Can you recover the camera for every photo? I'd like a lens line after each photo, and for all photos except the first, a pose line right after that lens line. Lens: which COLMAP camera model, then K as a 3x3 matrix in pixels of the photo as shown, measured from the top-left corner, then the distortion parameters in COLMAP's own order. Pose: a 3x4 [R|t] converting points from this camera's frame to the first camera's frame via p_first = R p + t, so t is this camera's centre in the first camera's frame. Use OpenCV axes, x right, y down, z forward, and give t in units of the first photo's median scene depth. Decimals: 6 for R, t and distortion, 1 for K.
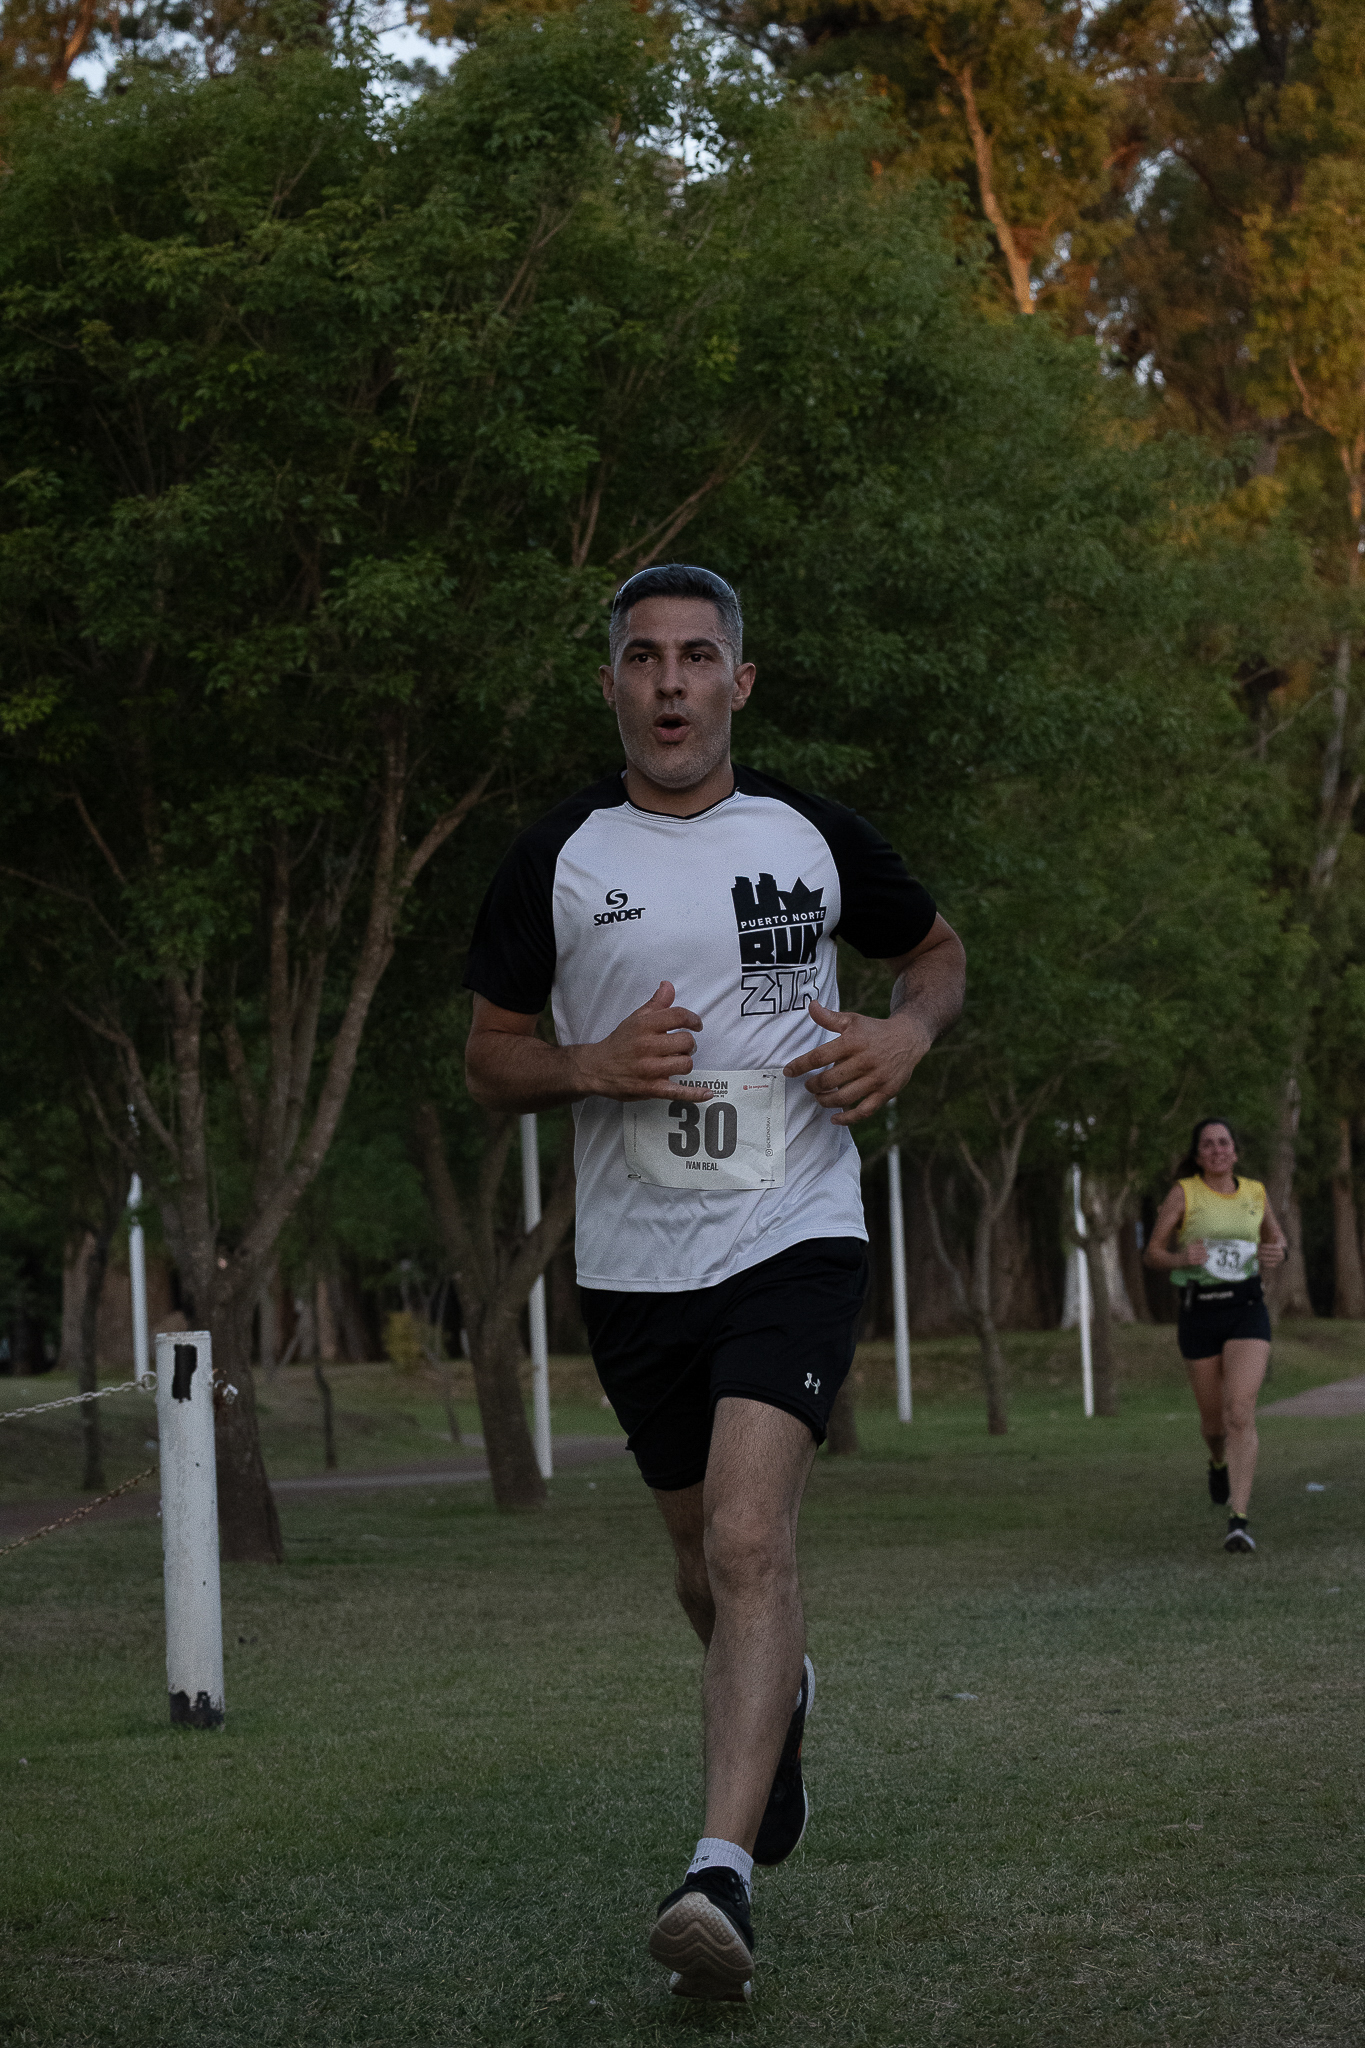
lens RADIAL K [[5036.0, 0, 672.1], [0, 5036.0, 991.9], [0, 0, 1]] dist [0.068762, 0.349795]
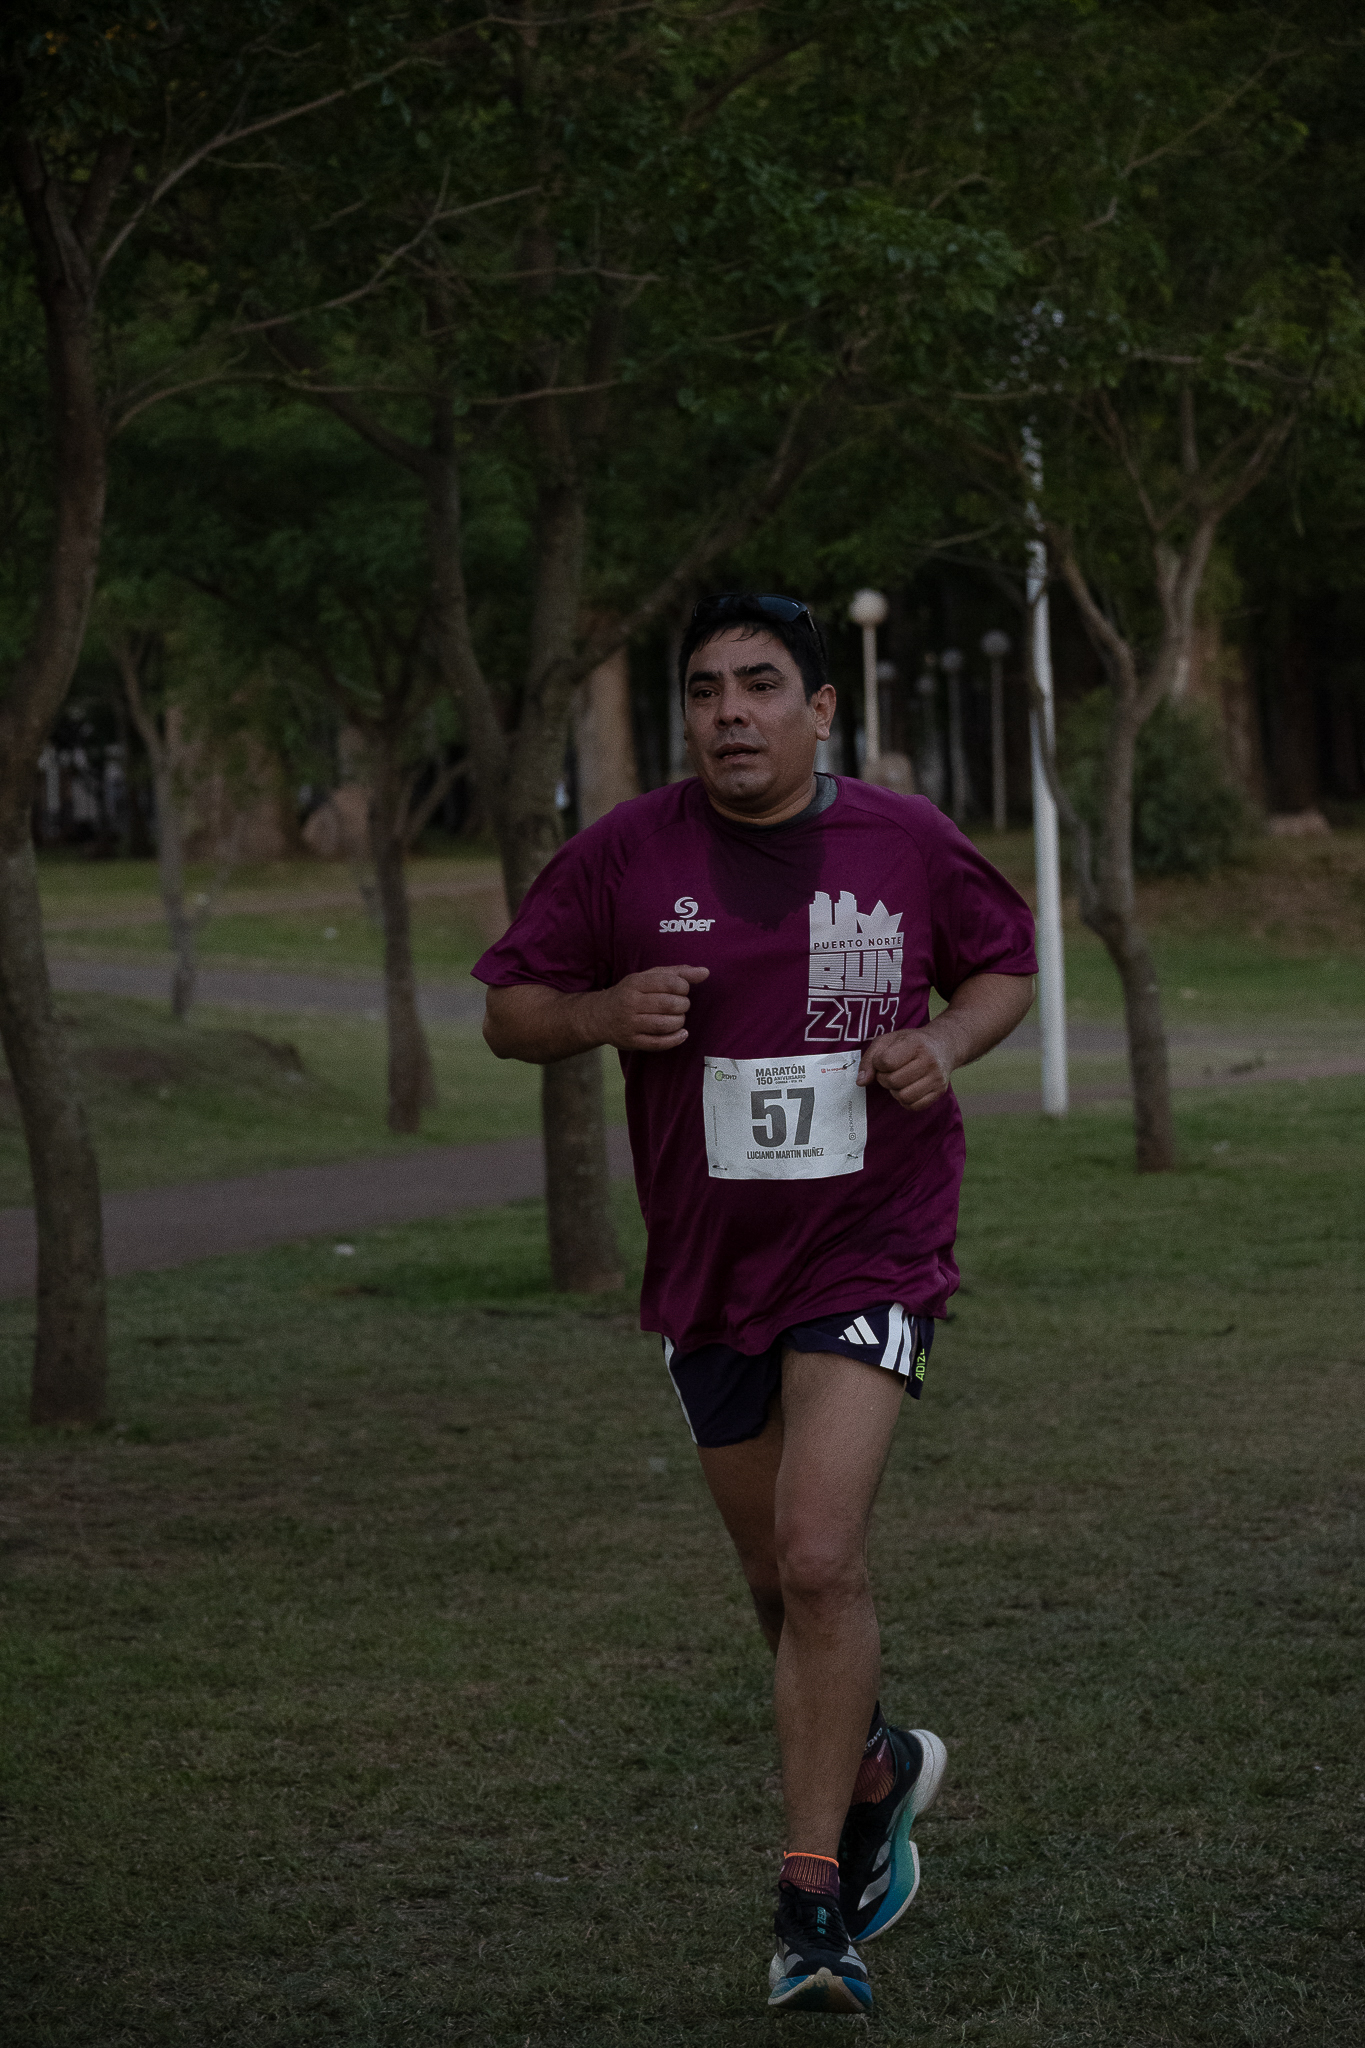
lens RADIAL K [[7236.9, 0, 682.5], [0, 7236.9, 1024.0], [0, 0, 1]] dist [-0.047429, 0.219463]
pose [[0.992103, 0.008241, -0.125158, 0.167078], [0.005540, 0.993986, 0.109366, -0.002185], [0.125307, -0.109195, 0.986091, 0.500869]]
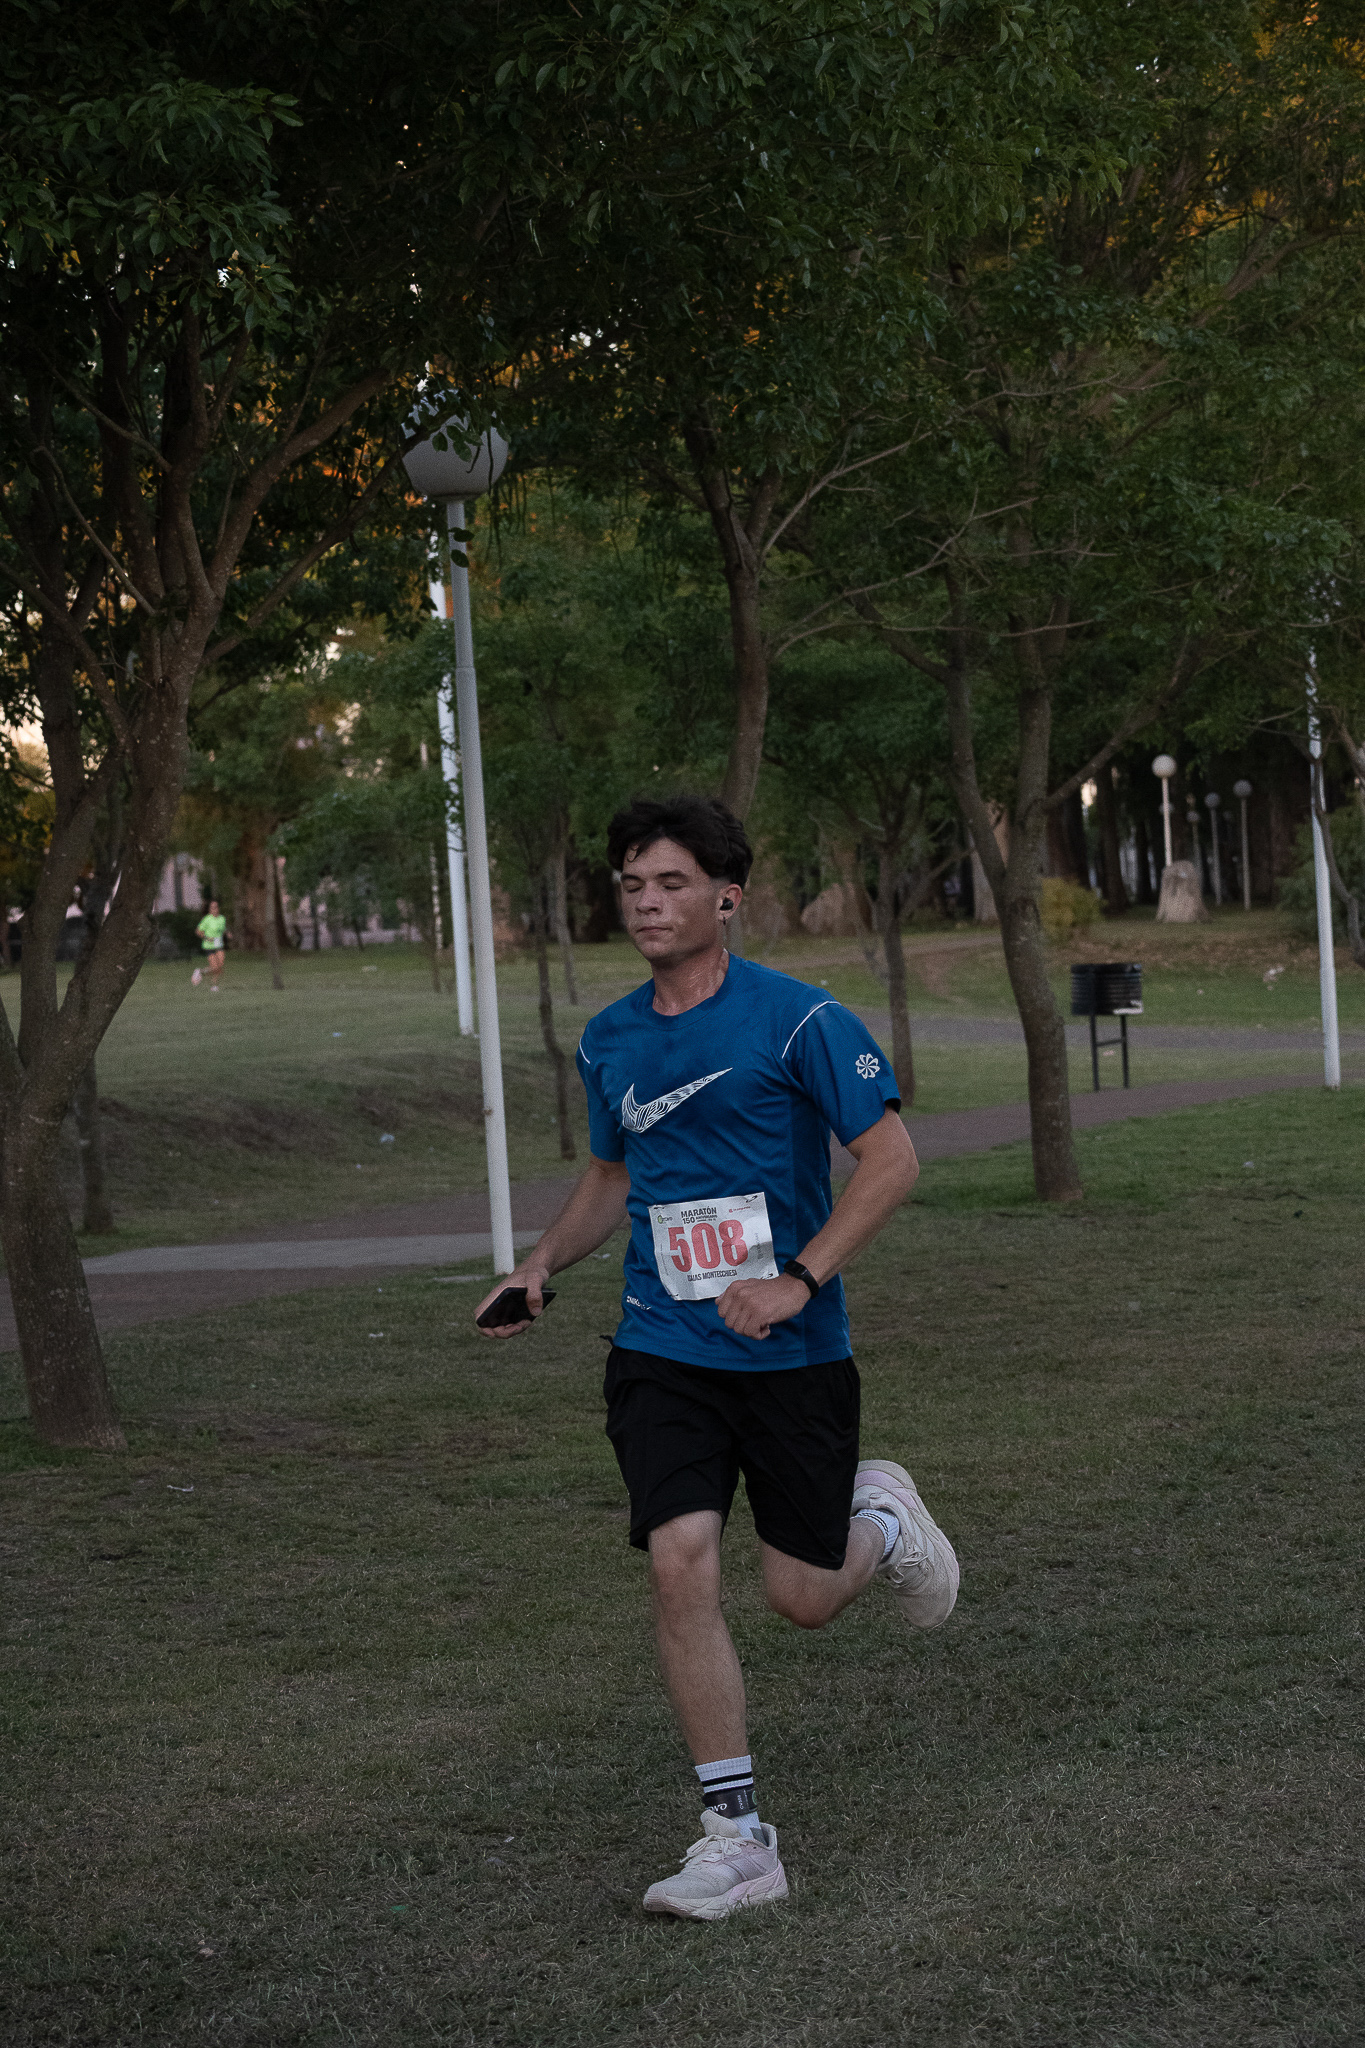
lens RADIAL K [[4696.2, 0, 682.5], [0, 4696.2, 1024.0], [0, 0, 1]] dist [0.027300, -0.263295]
pose [[0.980660, -0.009025, -0.195510, 0.150948], [0.029852, 0.994146, 0.103844, -0.002576], [0.193428, -0.107672, 0.975188, 0.479100]]
